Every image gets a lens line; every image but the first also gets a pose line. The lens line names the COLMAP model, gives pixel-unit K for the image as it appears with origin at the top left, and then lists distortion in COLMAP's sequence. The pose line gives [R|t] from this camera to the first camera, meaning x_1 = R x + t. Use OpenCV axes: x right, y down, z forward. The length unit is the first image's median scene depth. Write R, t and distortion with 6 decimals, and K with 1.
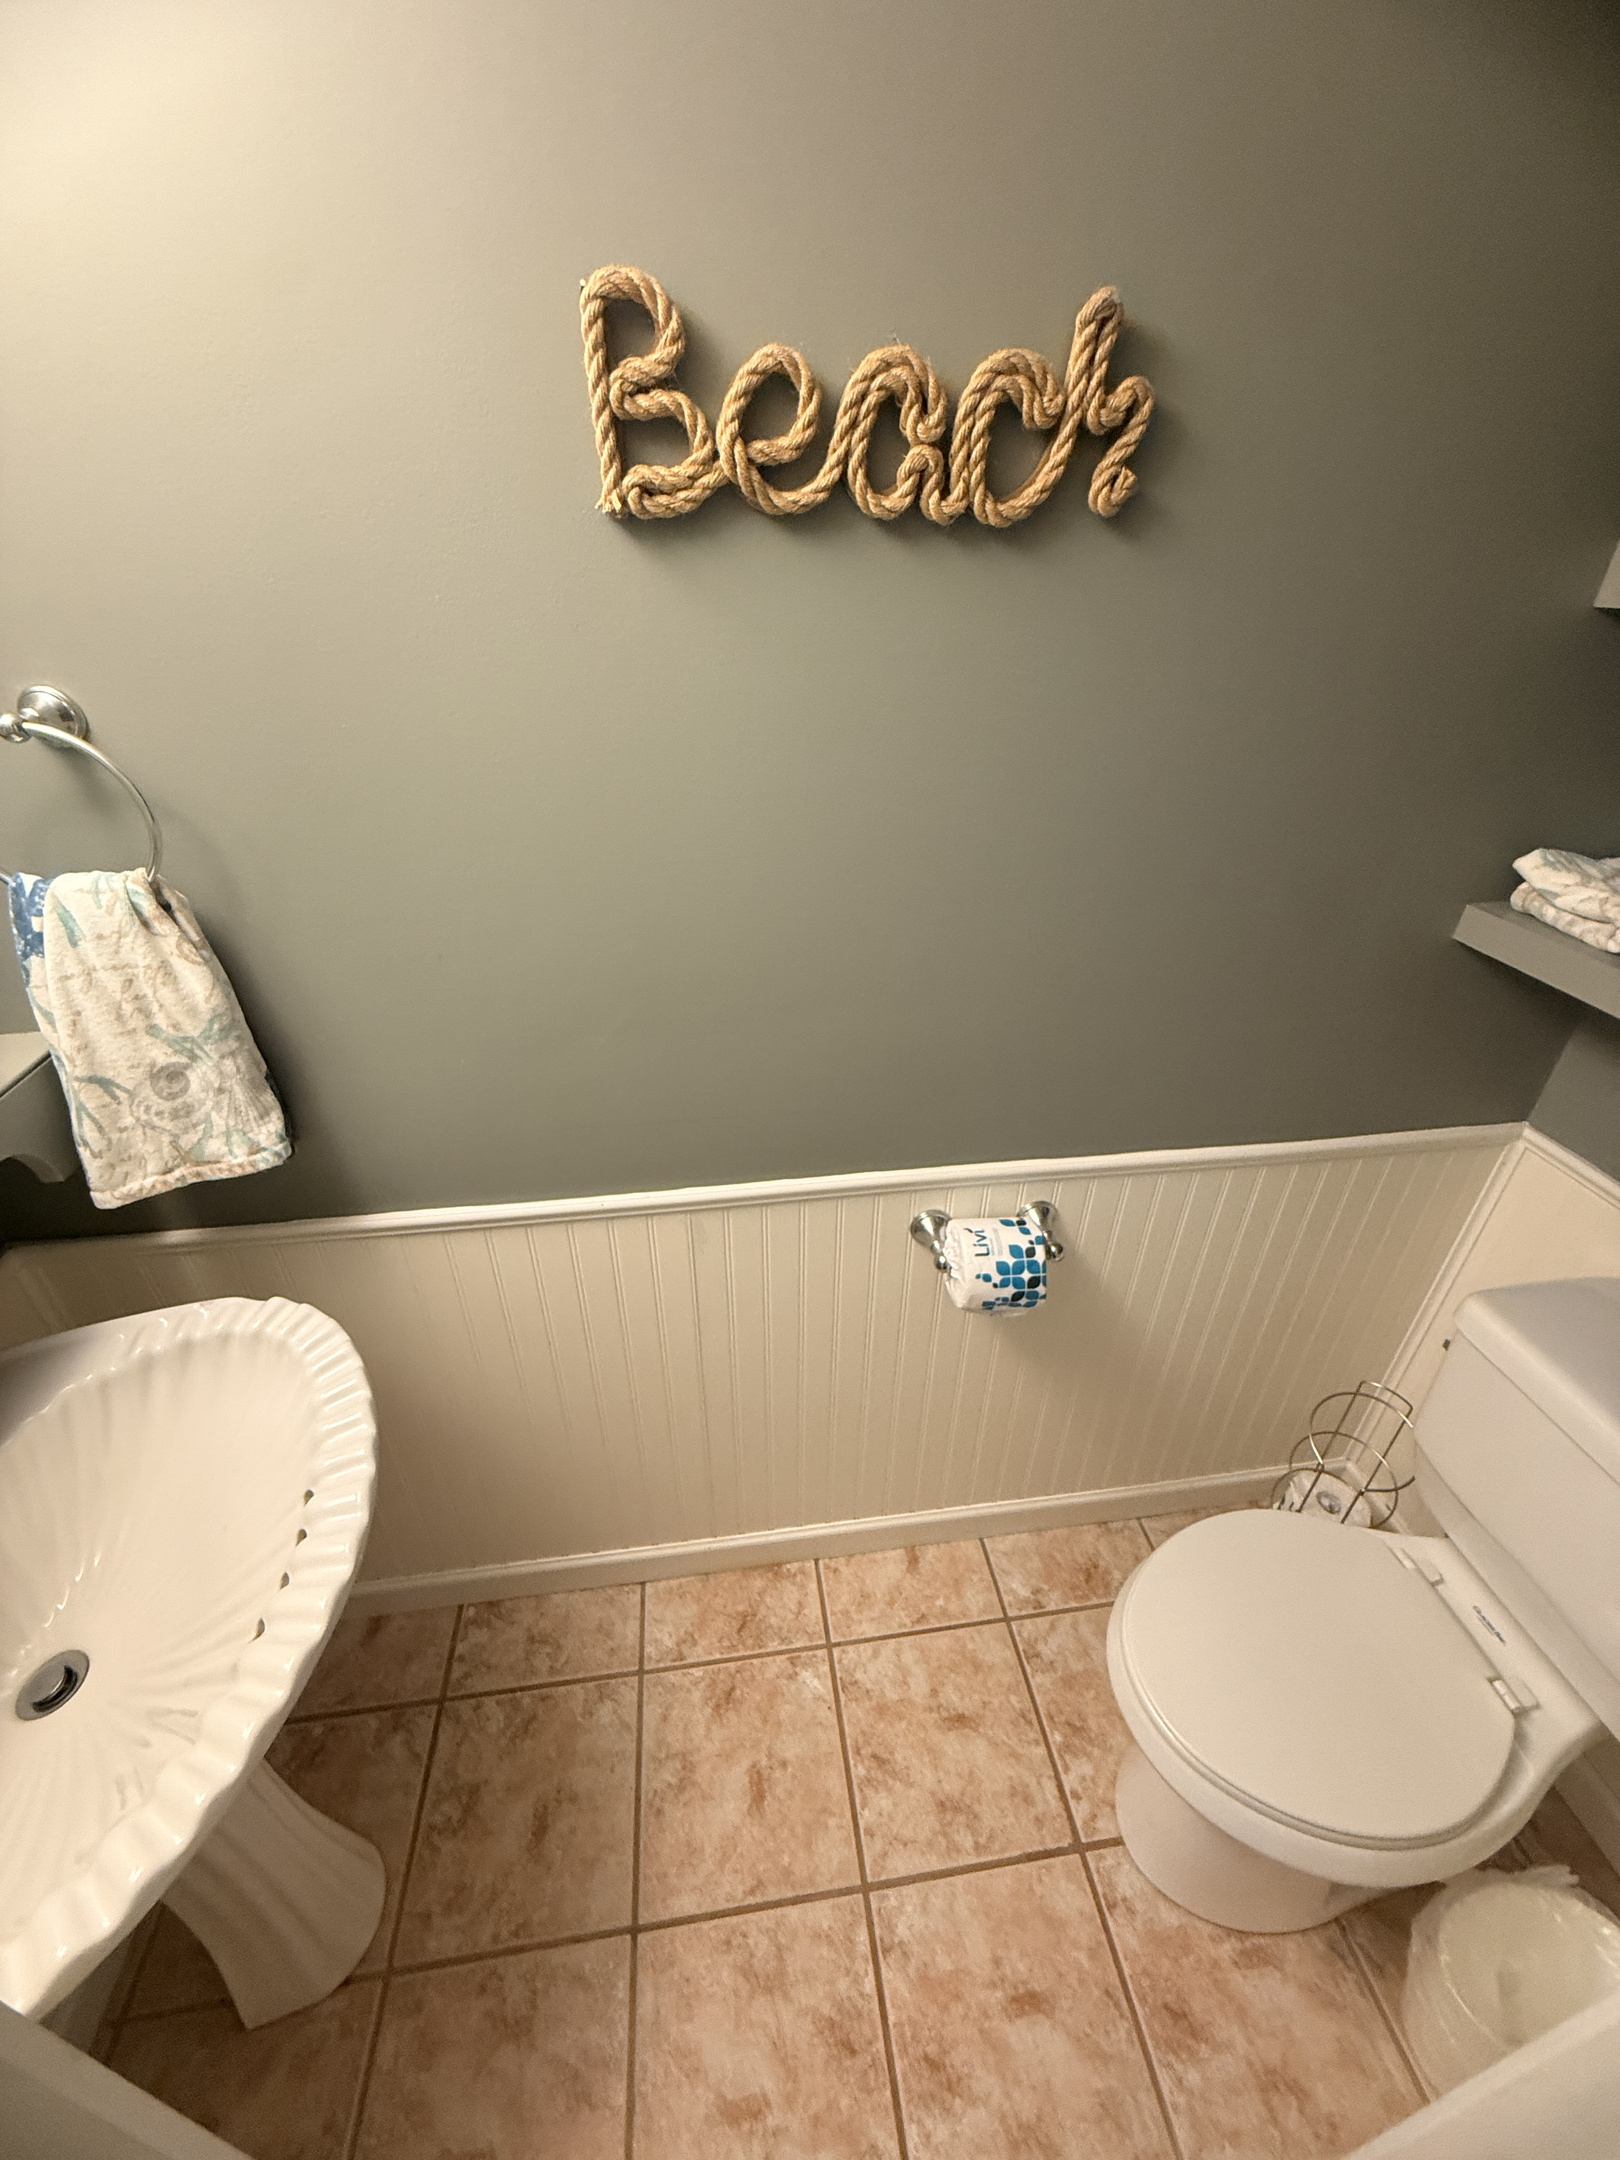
lens RADIAL K [[860.6, 0, 810.0], [0, 860.6, 1076.3], [0, 0, 1]] dist [-0.002572, 0.000565]
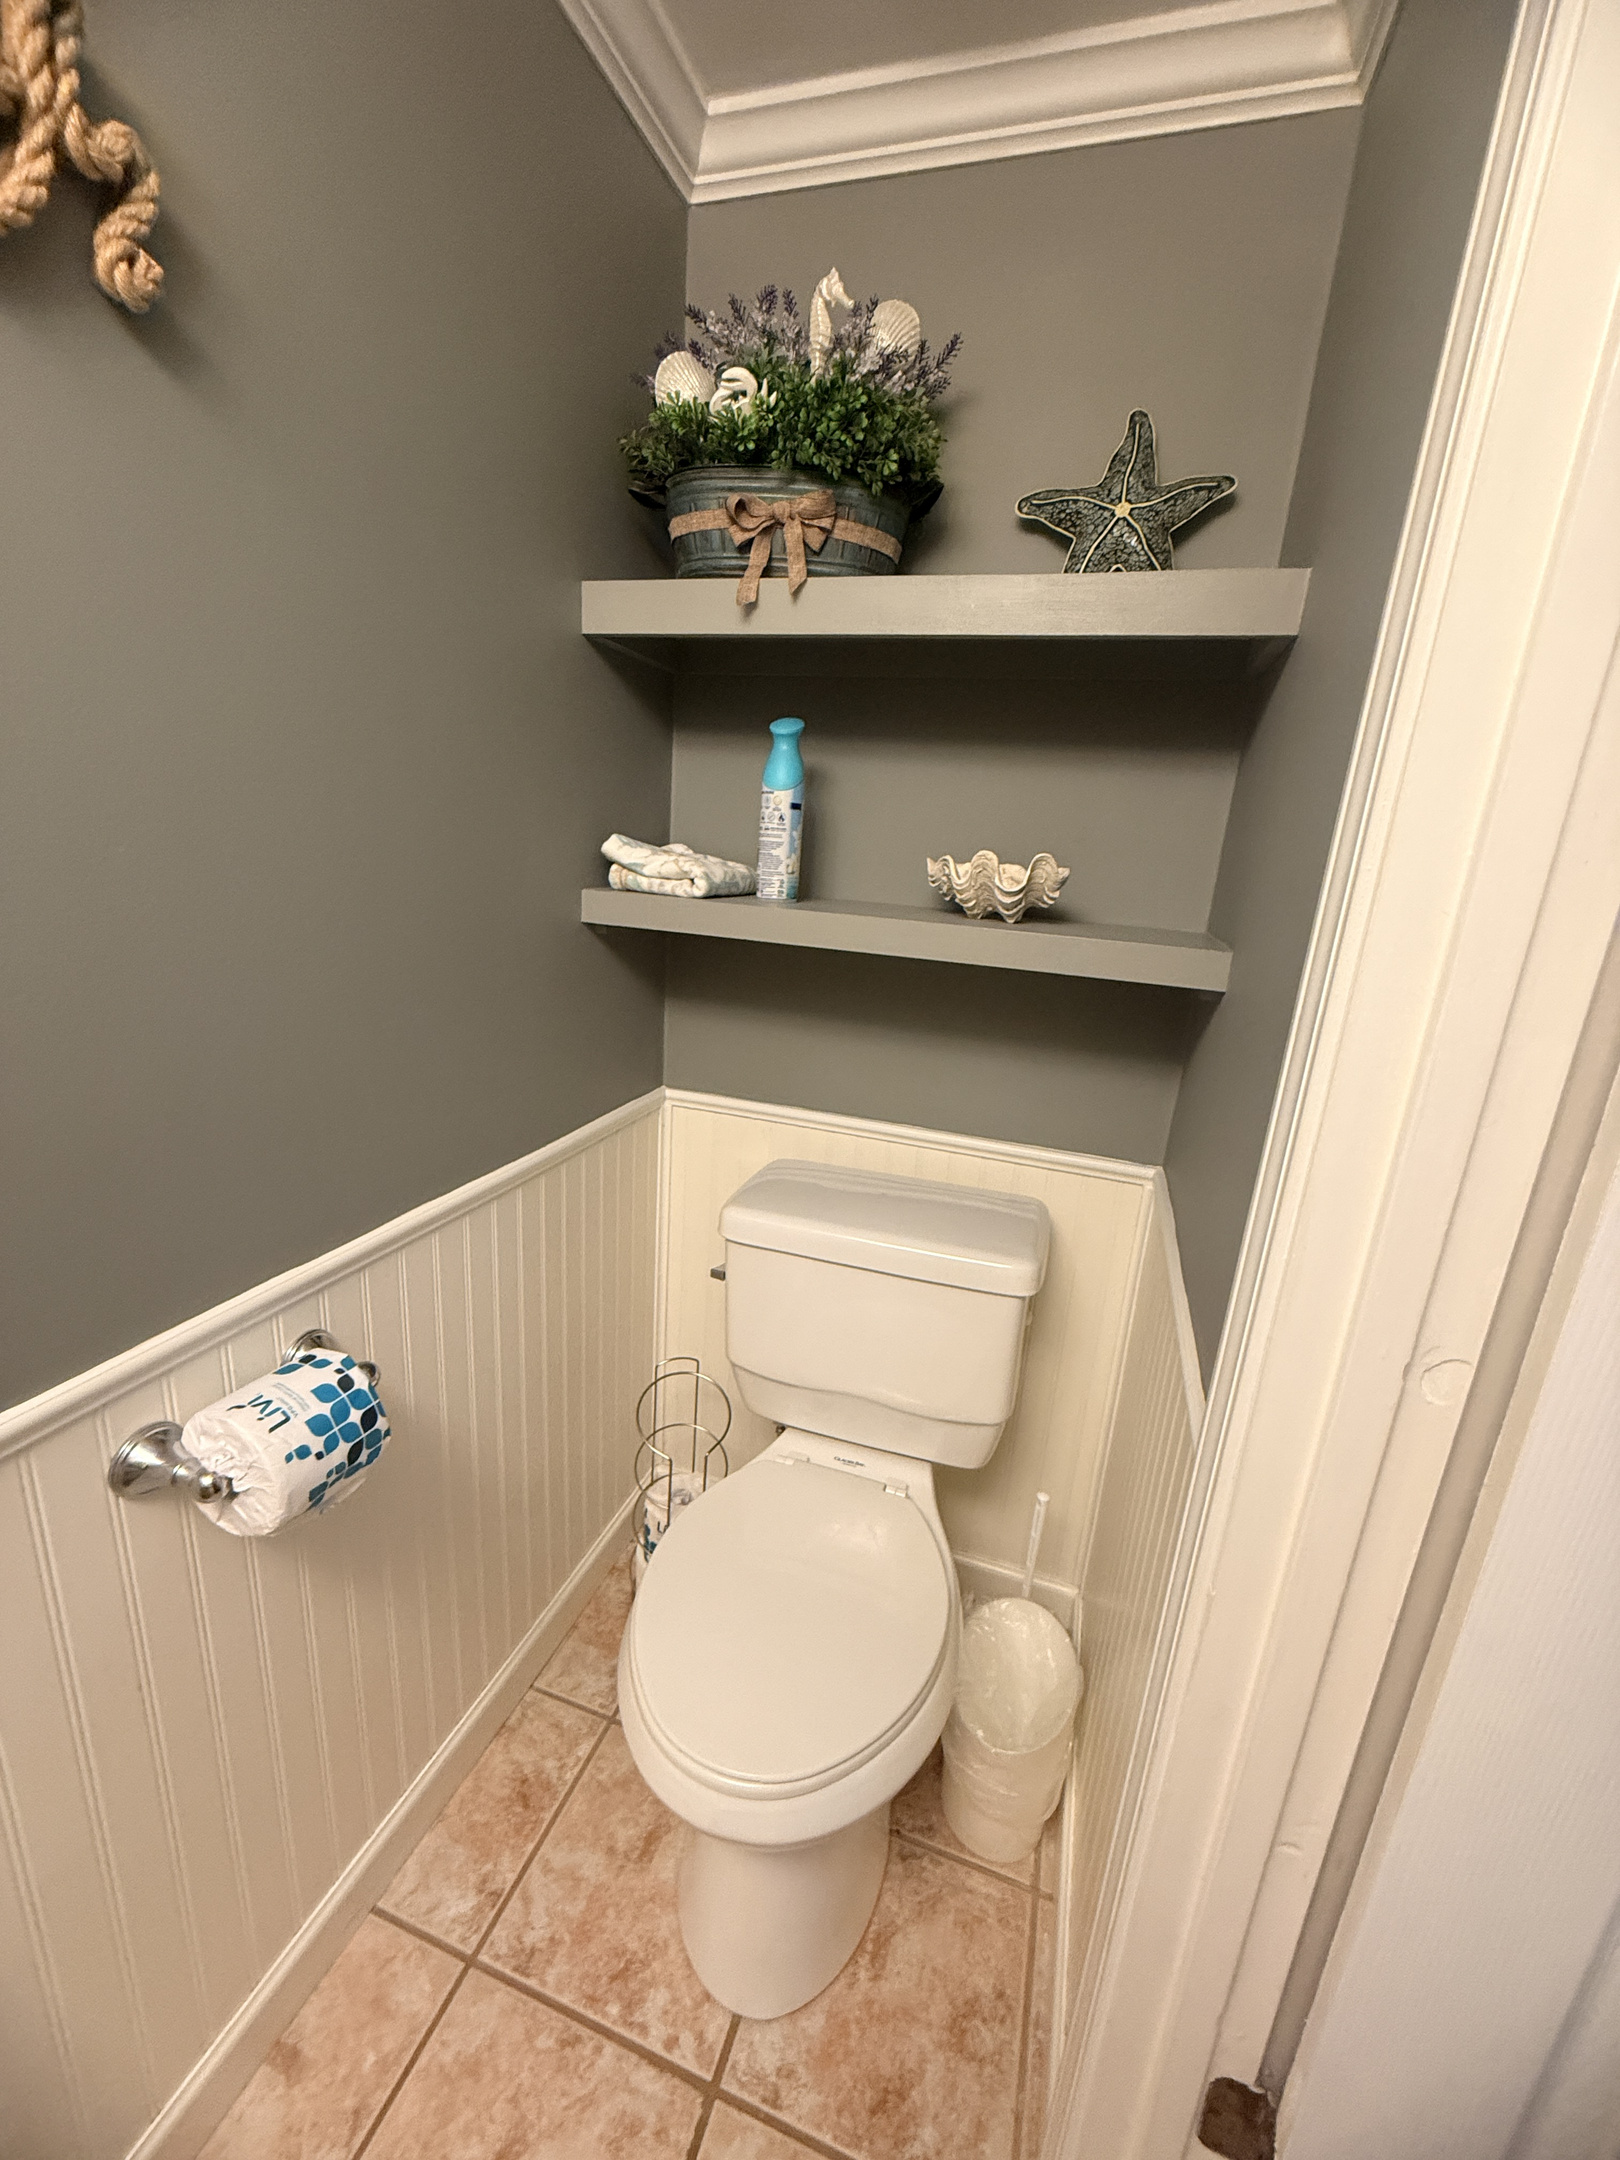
lens RADIAL K [[860.6, 0, 808.8], [0, 860.6, 1077.7], [0, 0, 1]] dist [-0.002572, 0.000565]
pose [[0.448289, -0.214073, 0.867876, -0.139728], [0.404442, 0.914412, 0.016643, 0.137387], [-0.797160, 0.343544, 0.496501, 0.321580]]
